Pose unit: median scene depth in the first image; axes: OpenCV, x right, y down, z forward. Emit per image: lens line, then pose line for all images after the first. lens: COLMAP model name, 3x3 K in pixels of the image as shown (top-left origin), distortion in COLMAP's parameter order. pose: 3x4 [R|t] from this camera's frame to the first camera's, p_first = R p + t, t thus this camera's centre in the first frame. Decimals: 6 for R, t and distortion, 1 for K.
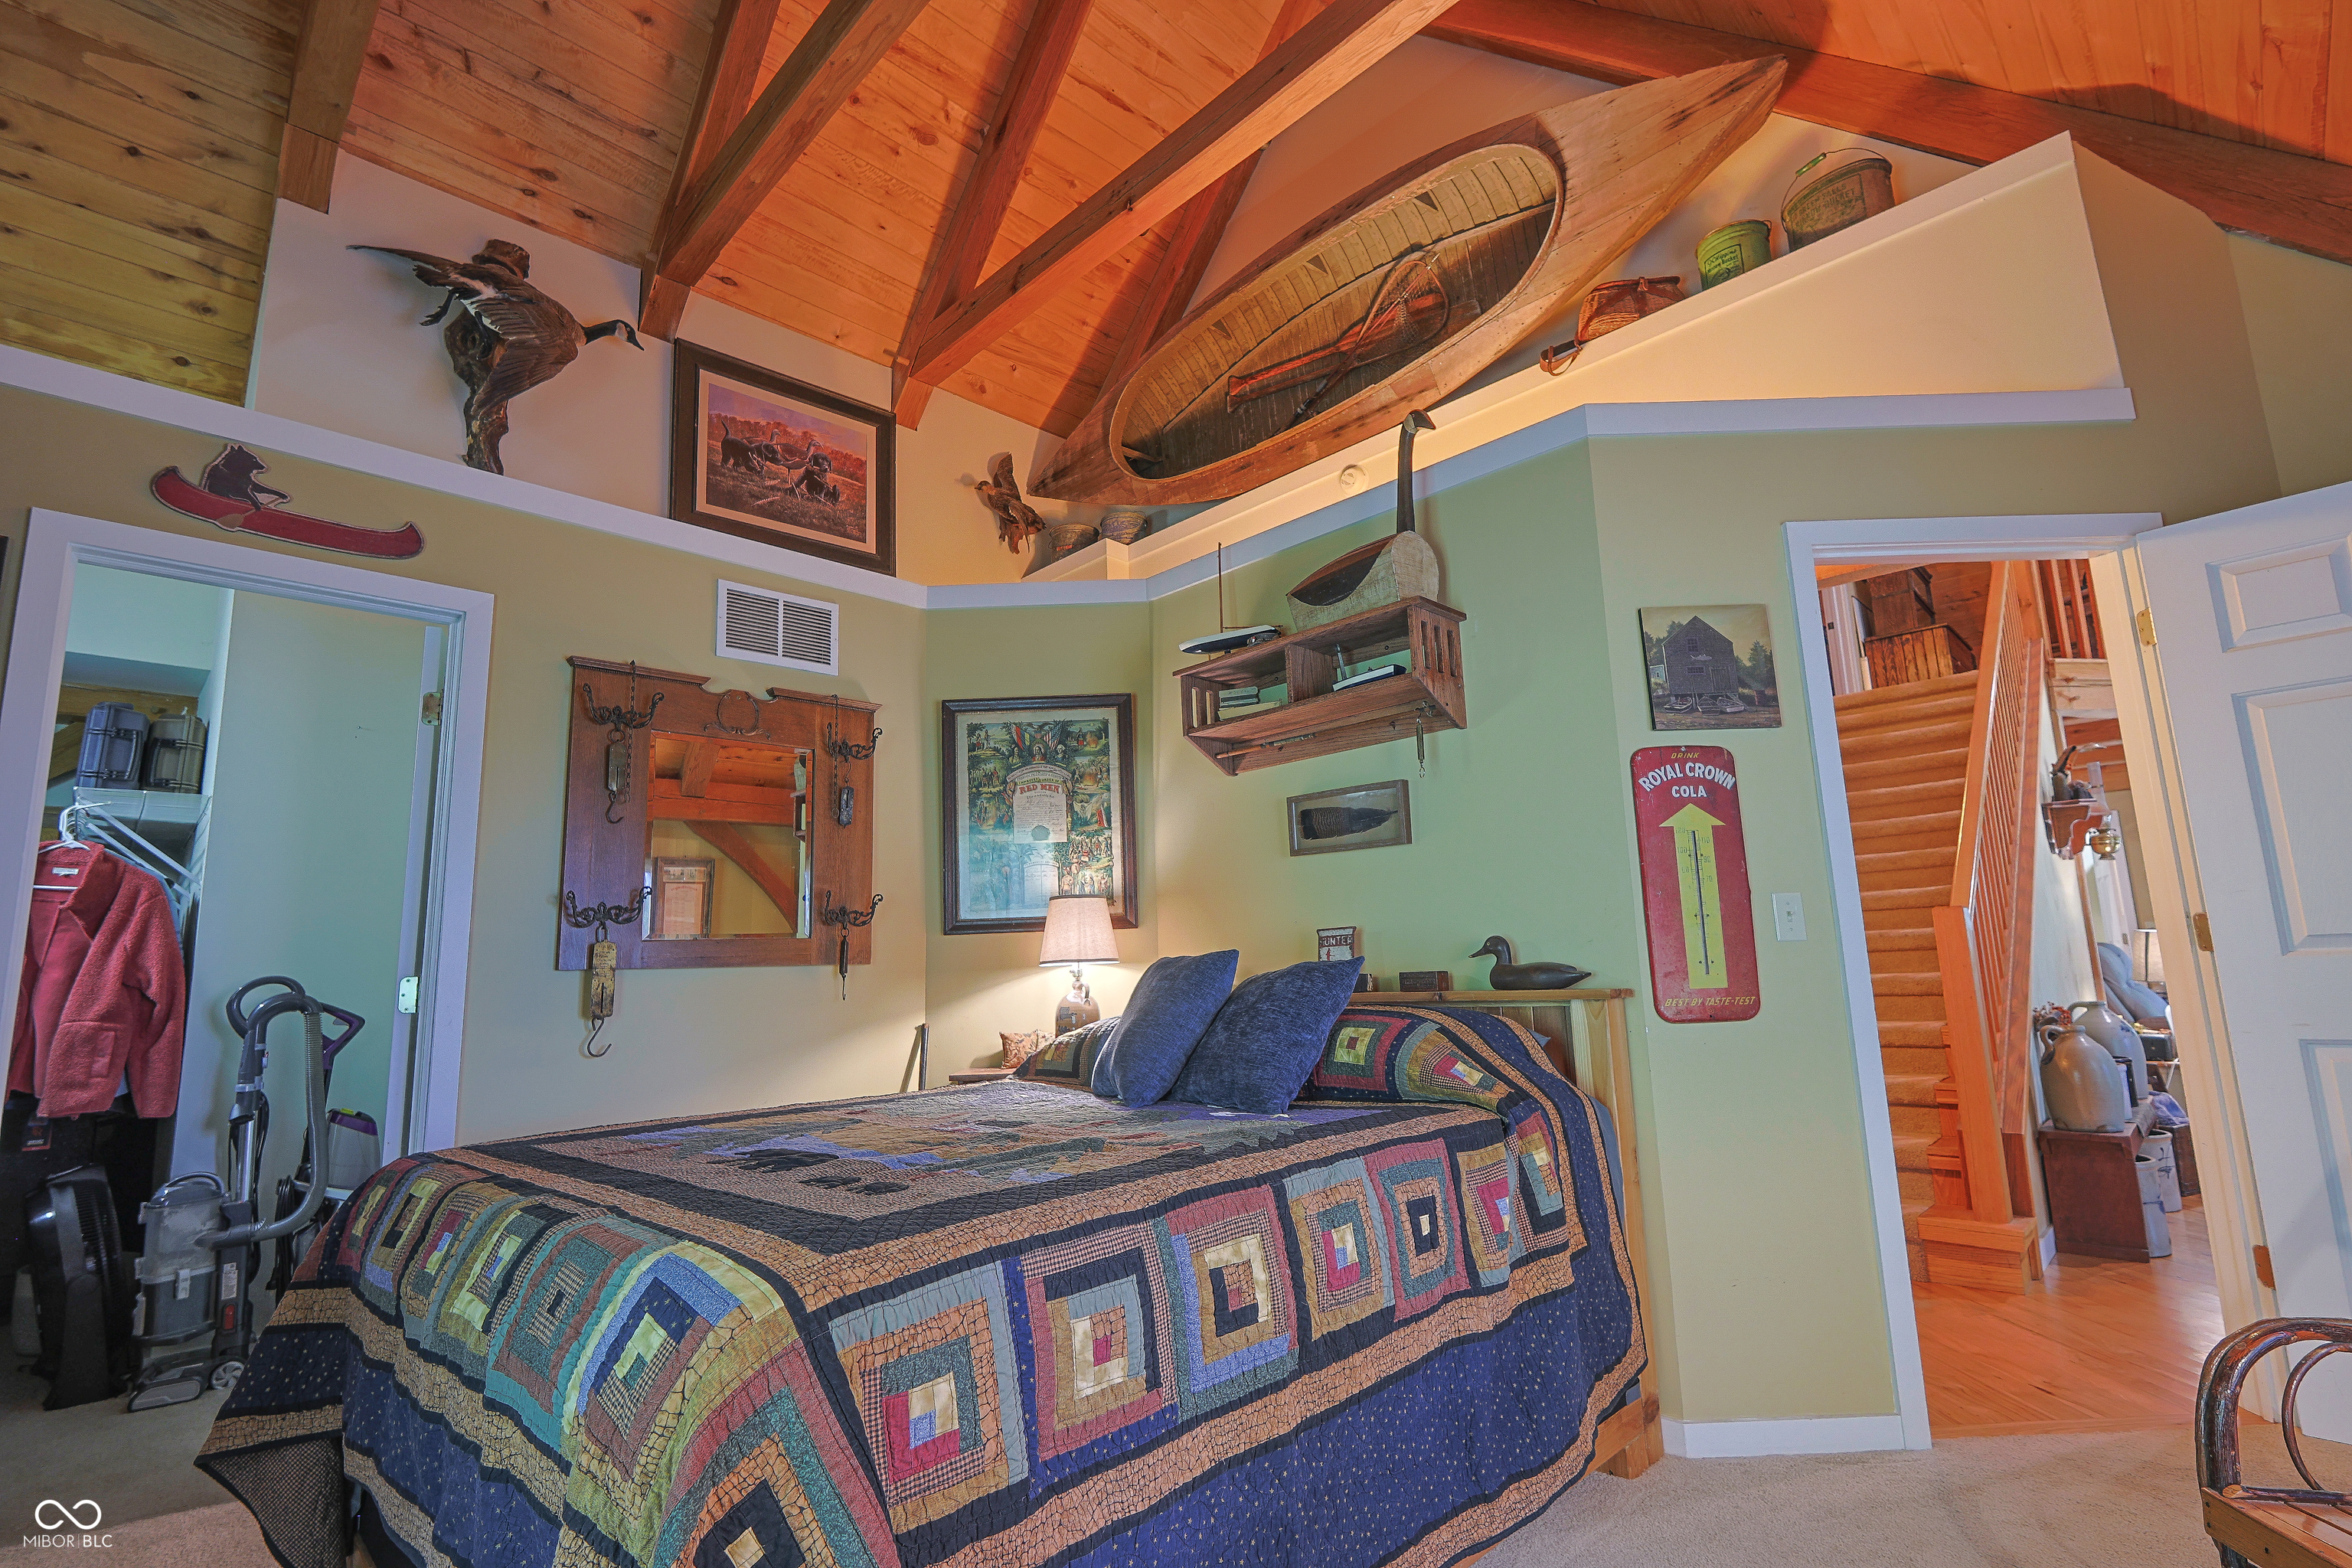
lens RADIAL K [[1099.3, 0, 1176.0], [0, 1099.3, 784.0], [0, 0, 1]] dist [-0.004141, -0.000318]
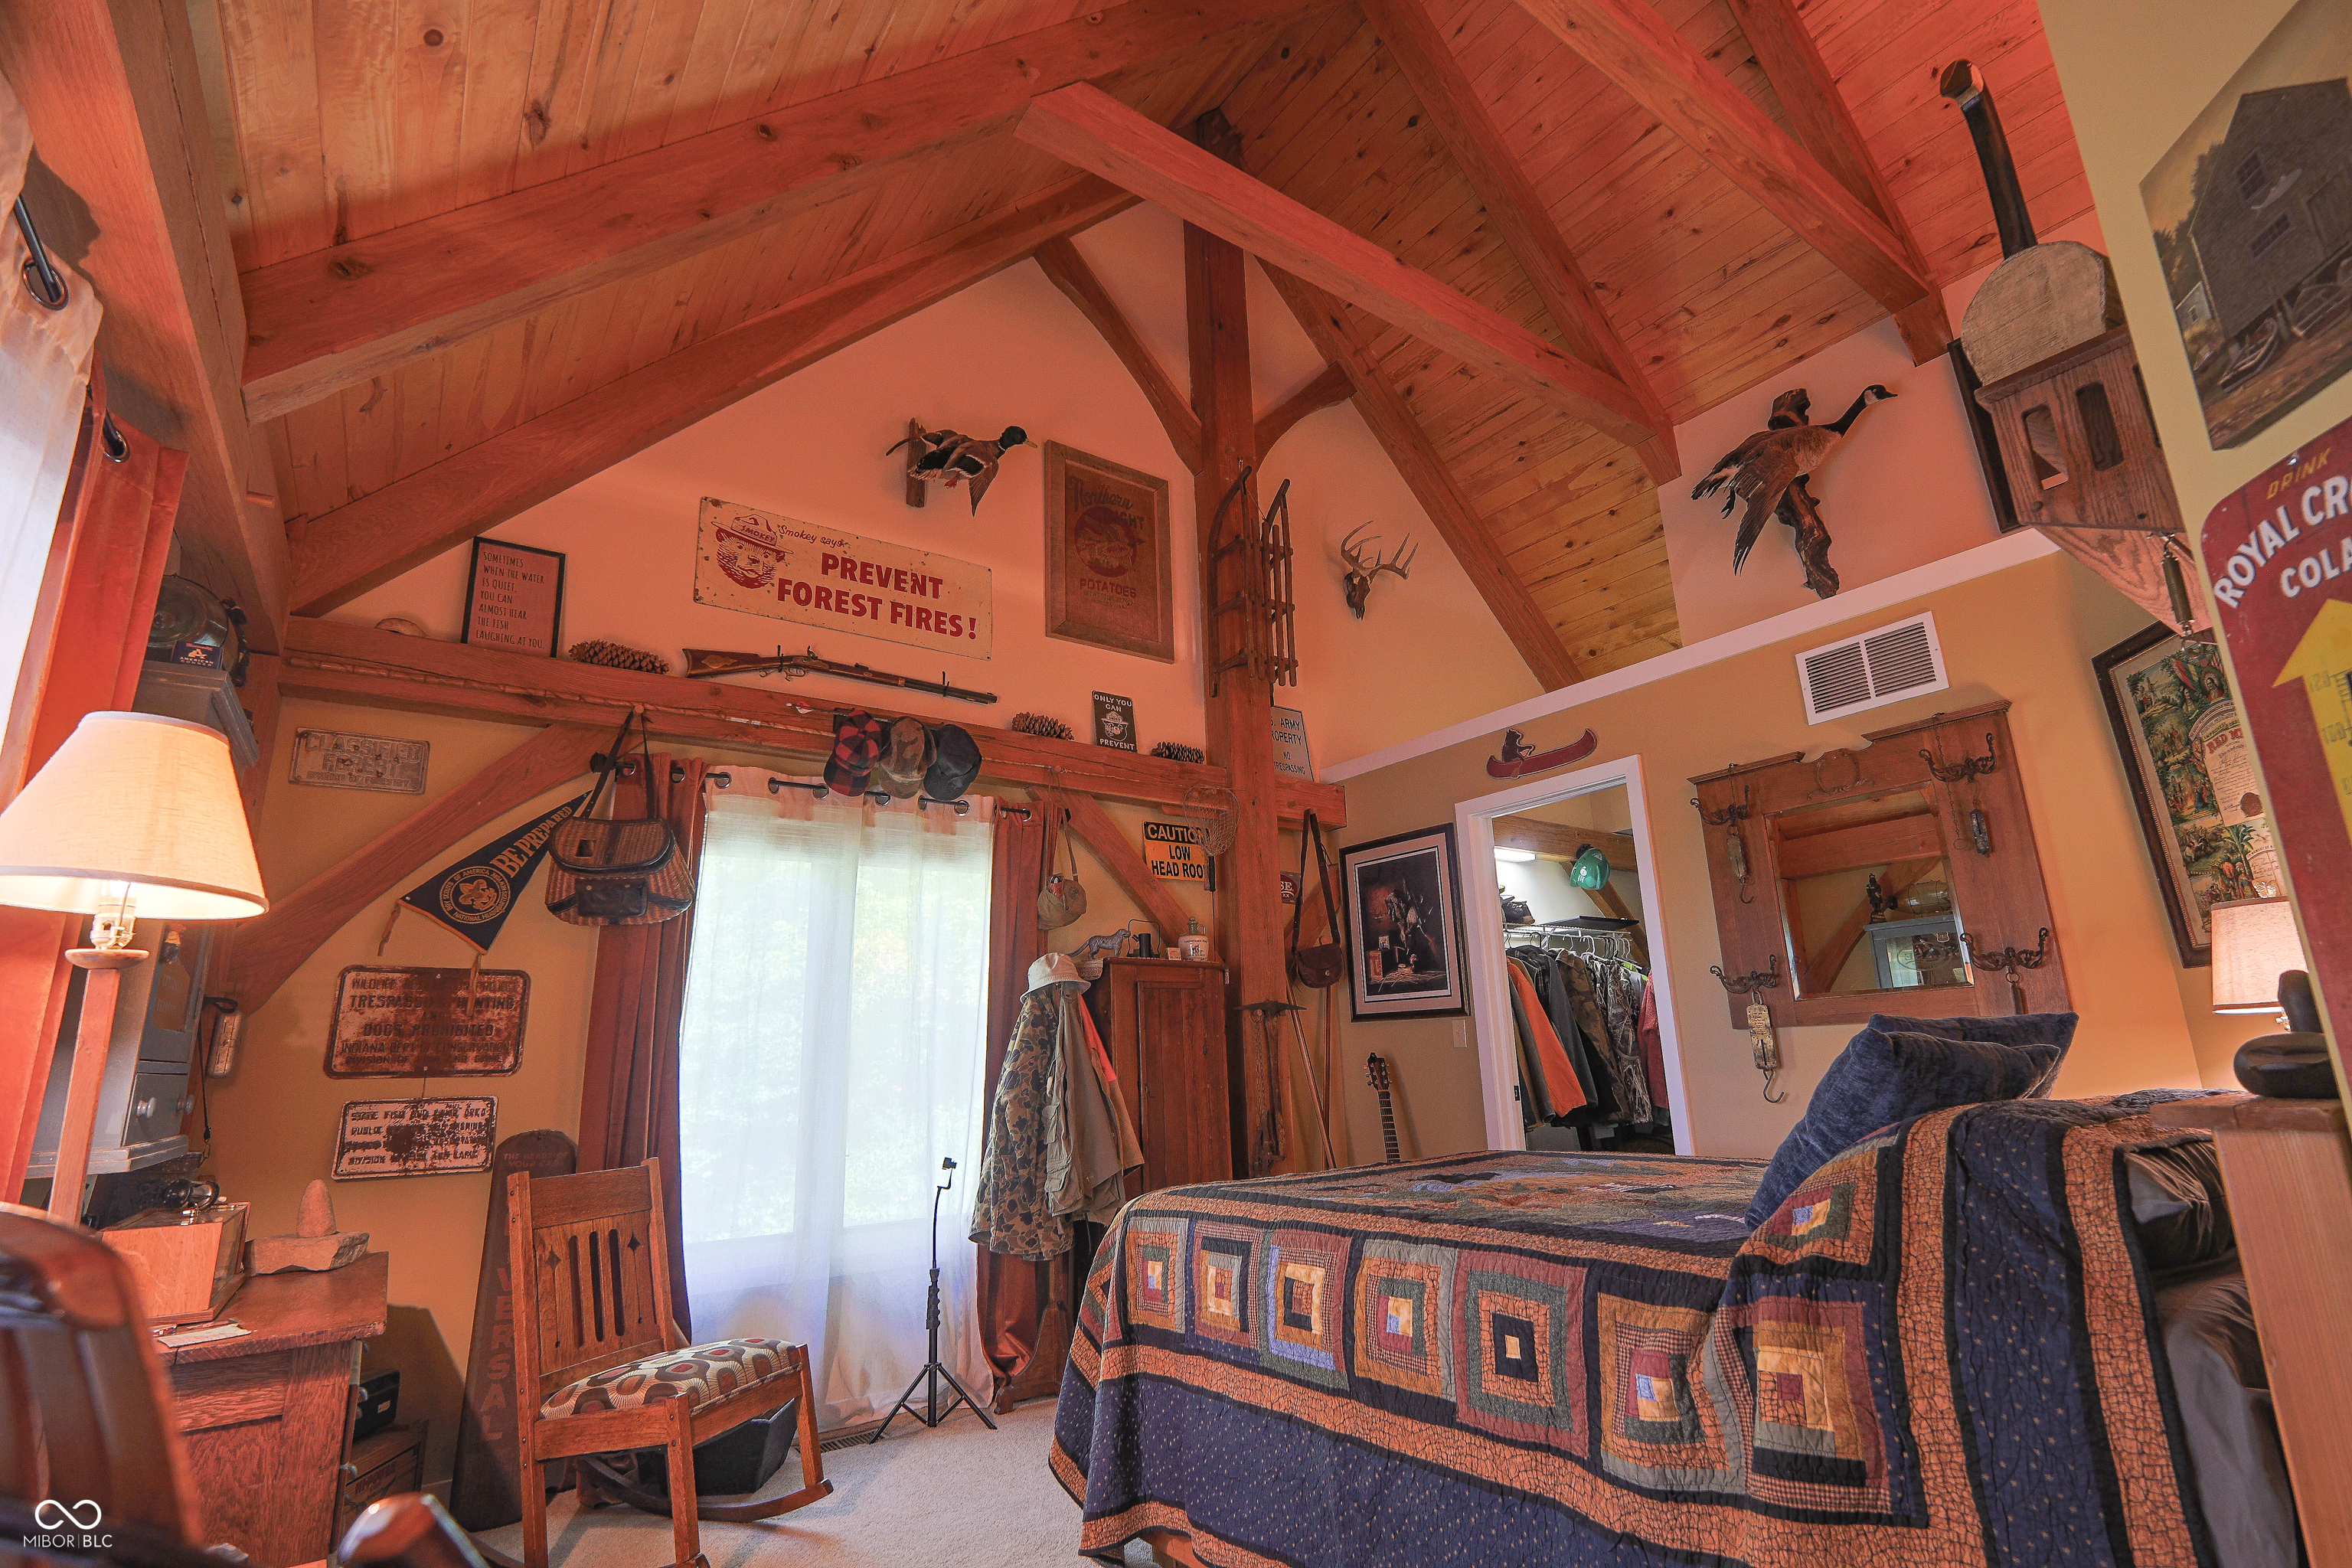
lens RADIAL K [[1068.7, 0, 1173.4], [0, 1068.7, 810.7], [0, 0, 1]] dist [-0.001352, 0.000165]
pose [[-0.168272, -0.190178, -0.967221, 0.853764], [0.206381, 0.952669, -0.223222, 0.082925], [0.963894, -0.237178, -0.121059, 0.663327]]
